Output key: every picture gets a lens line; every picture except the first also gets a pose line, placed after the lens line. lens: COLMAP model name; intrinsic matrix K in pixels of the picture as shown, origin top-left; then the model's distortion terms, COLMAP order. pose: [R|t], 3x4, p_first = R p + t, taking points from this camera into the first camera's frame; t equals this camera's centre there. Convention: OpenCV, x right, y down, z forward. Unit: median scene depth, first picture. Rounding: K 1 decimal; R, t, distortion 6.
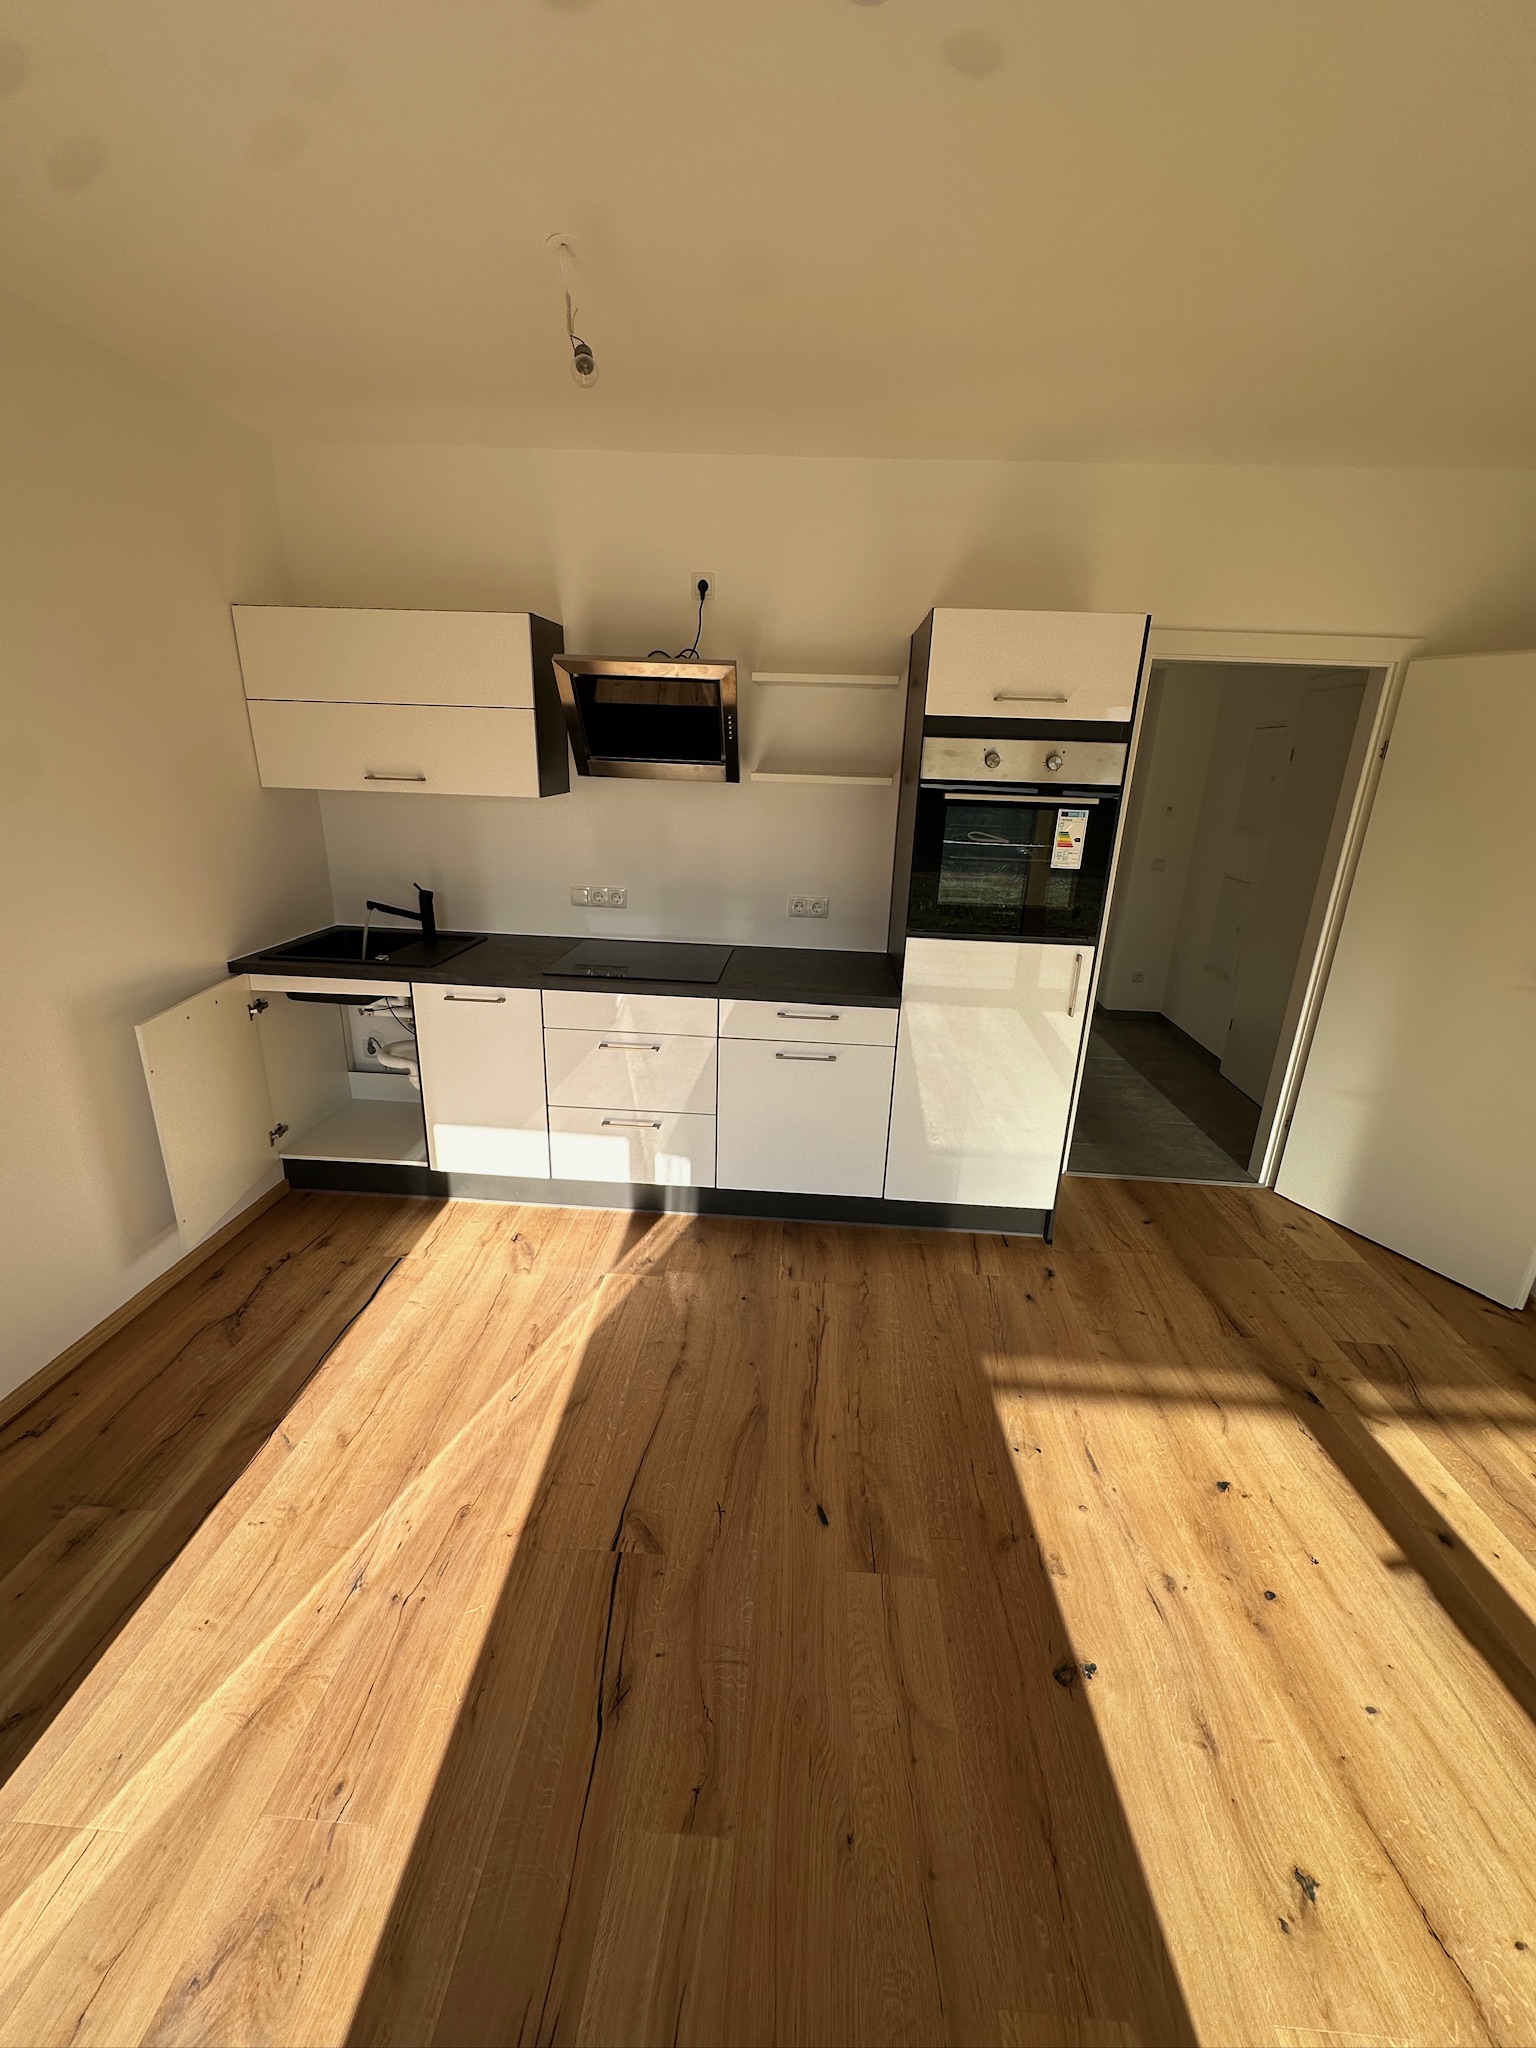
lens RADIAL K [[818.6, 0, 768.2], [0, 818.6, 1021.8], [0, 0, 1]] dist [0.000680, 0.000066]
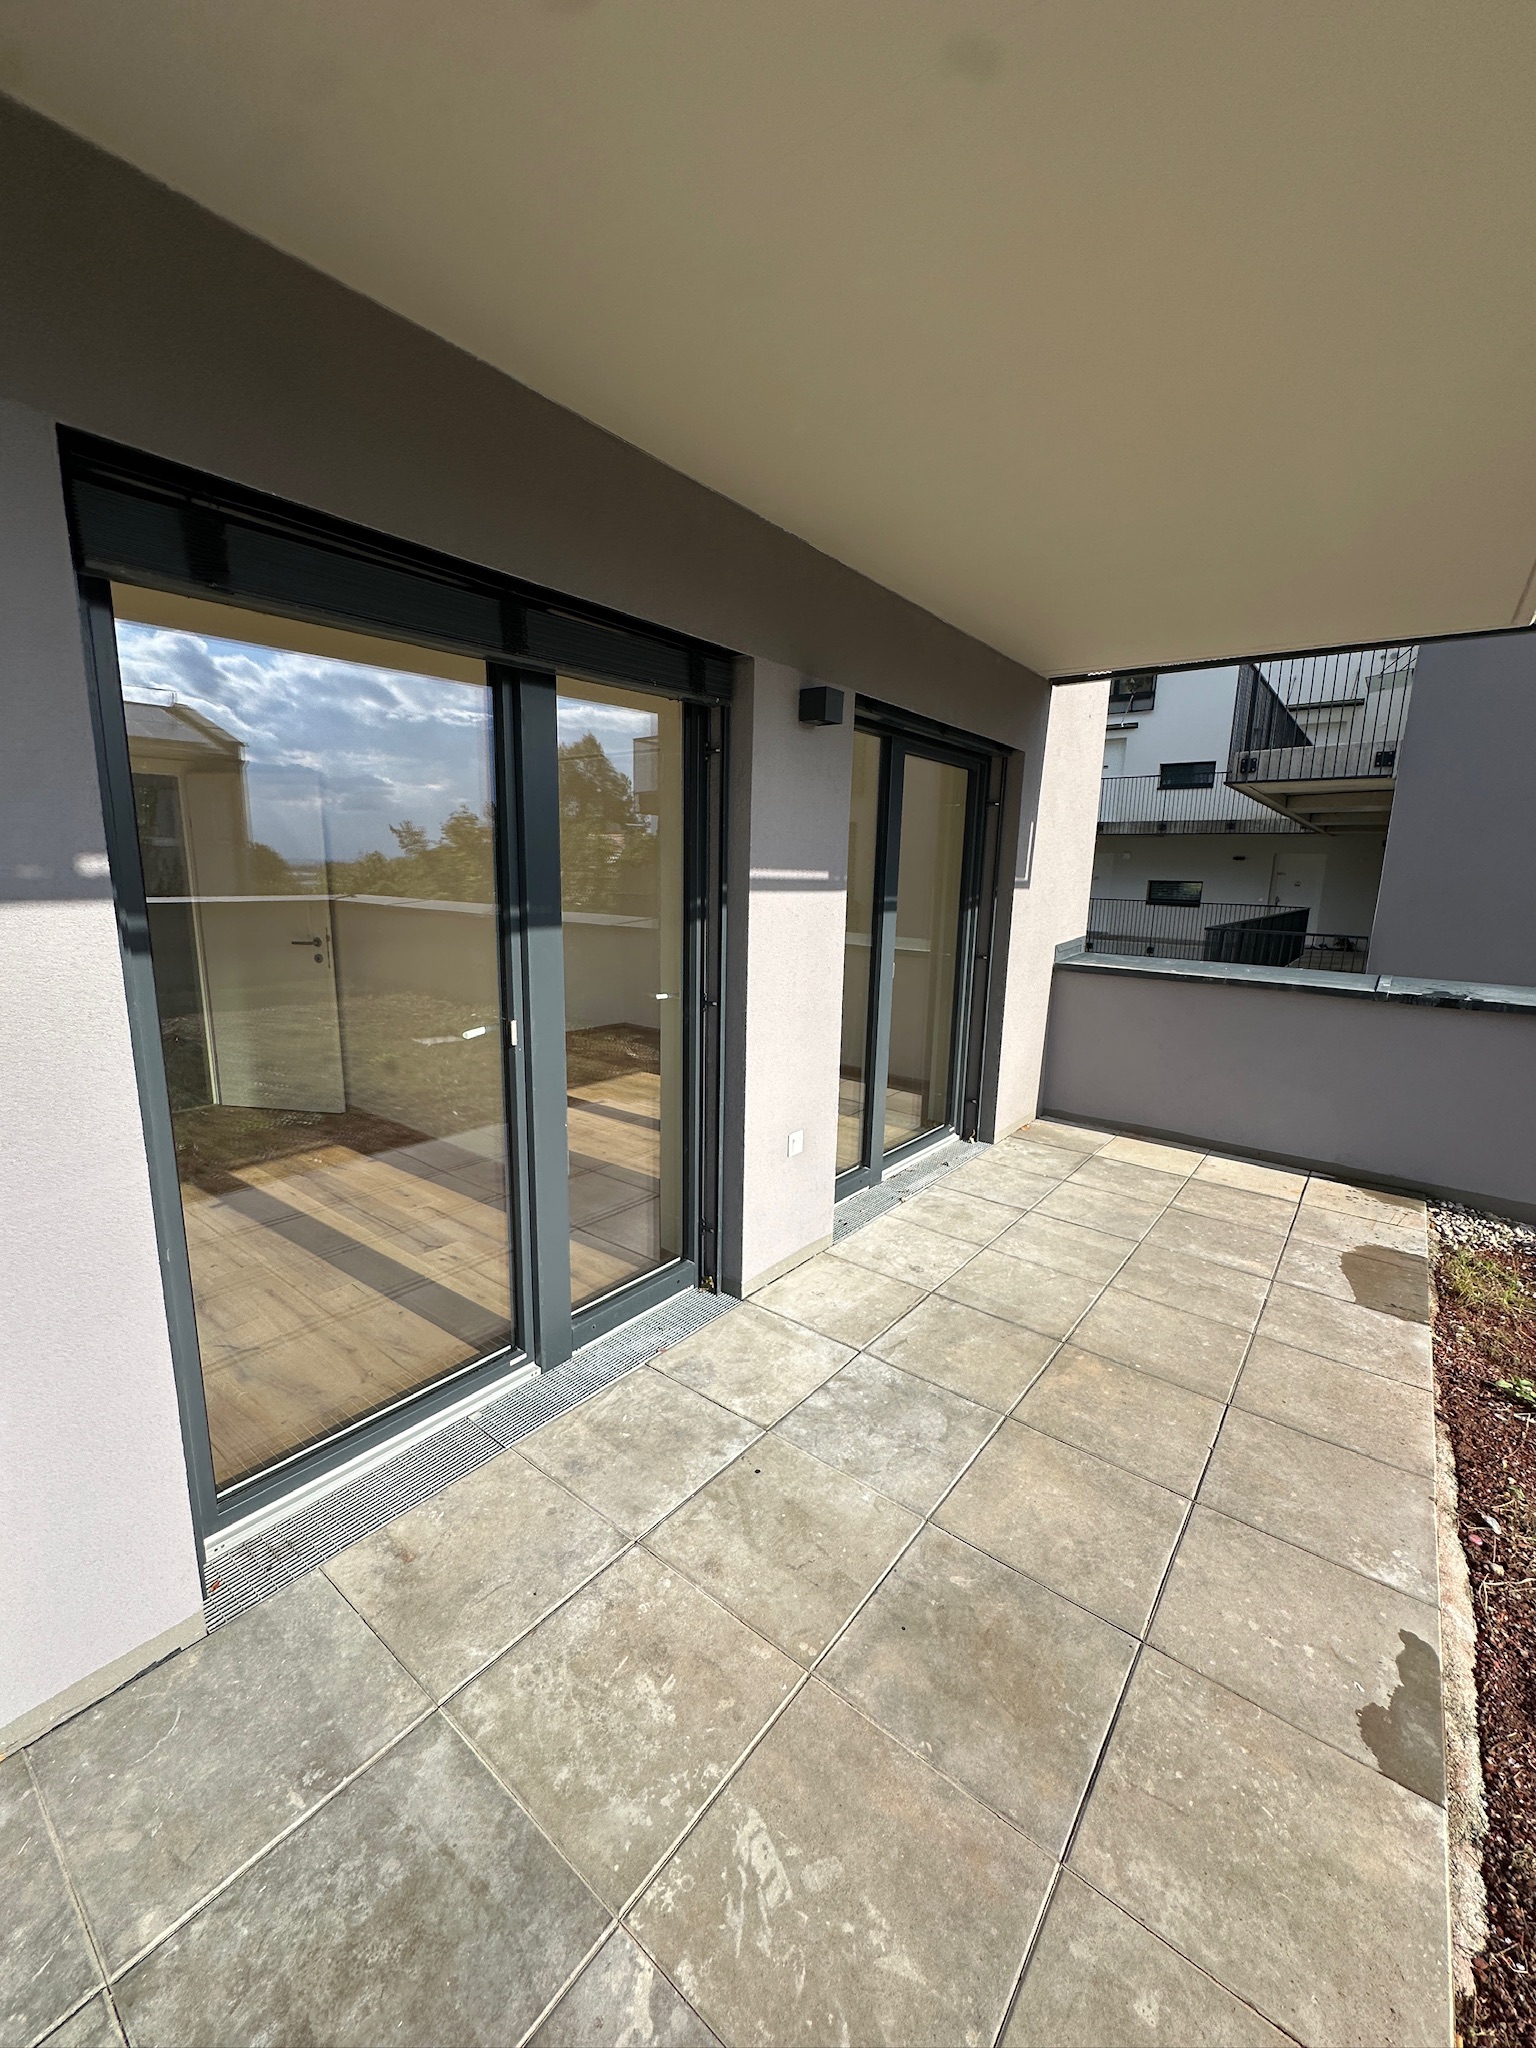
lens RADIAL K [[818.6, 0, 770.5], [0, 818.6, 1031.1], [0, 0, 1]] dist [0.000680, 0.000066]
pose [[0.567534, -0.180871, 0.803238, -0.013856], [0.253110, 0.966658, 0.038833, 0.408677], [-0.783480, 0.181269, 0.594391, -1.109444]]
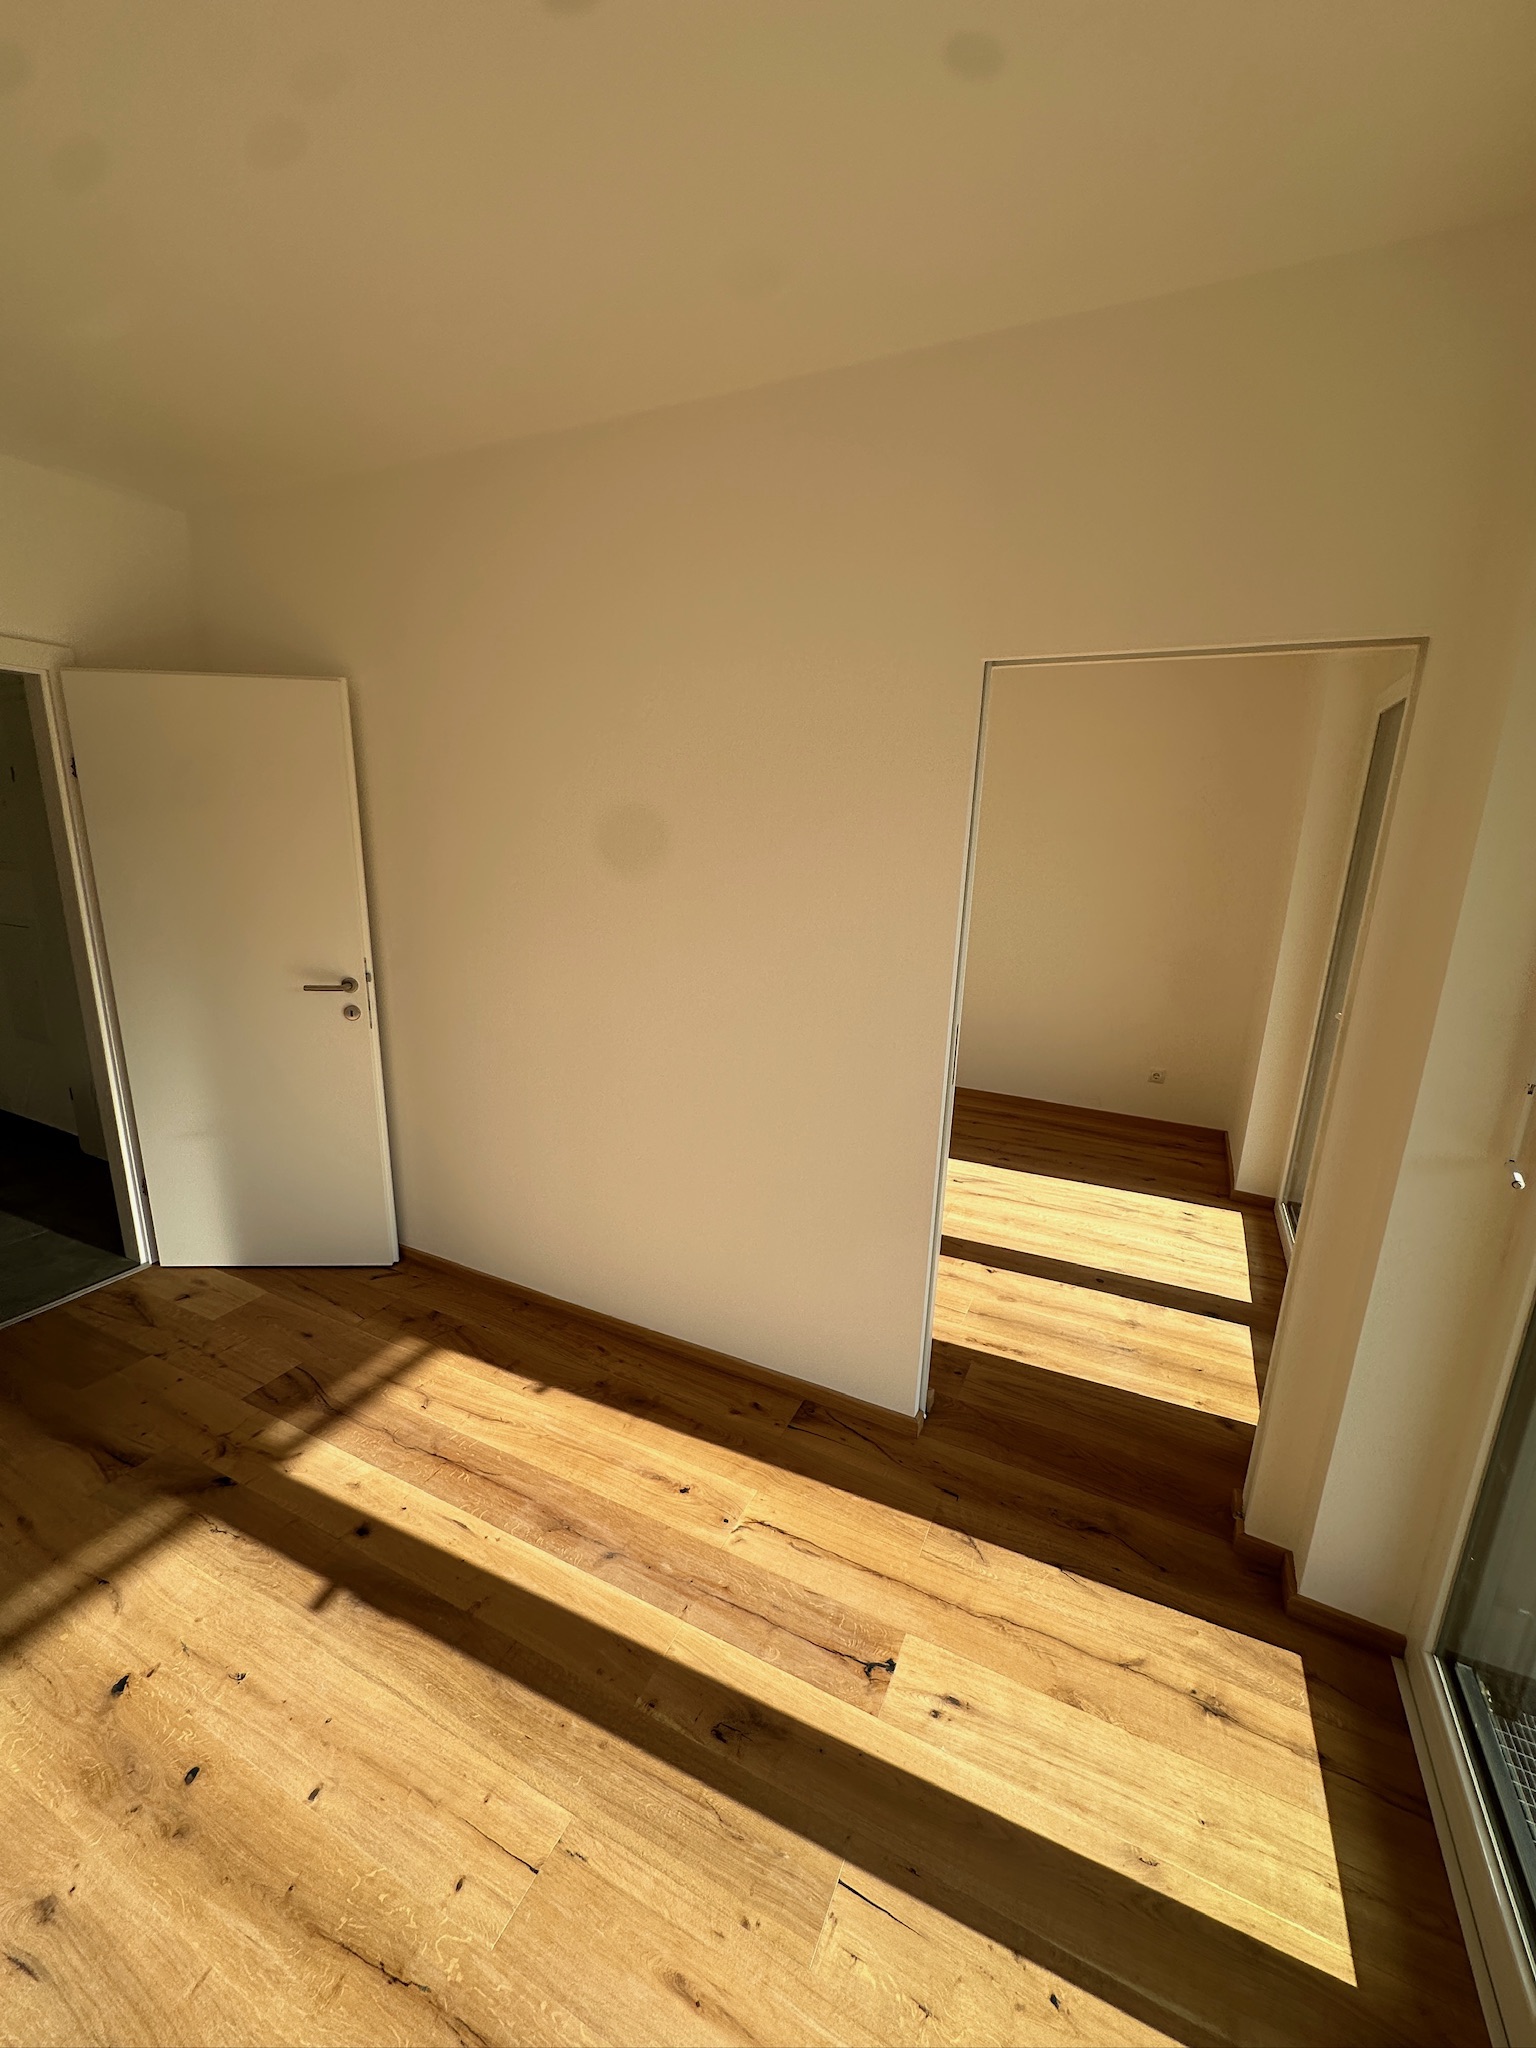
lens RADIAL K [[818.6, 0, 770.6], [0, 818.6, 1021.3], [0, 0, 1]] dist [0.000680, 0.000066]
pose [[0.378589, -0.241123, 0.893605, 0.212937], [0.270577, 0.952126, 0.142279, 0.013724], [-0.885132, 0.187923, 0.425707, -0.007267]]
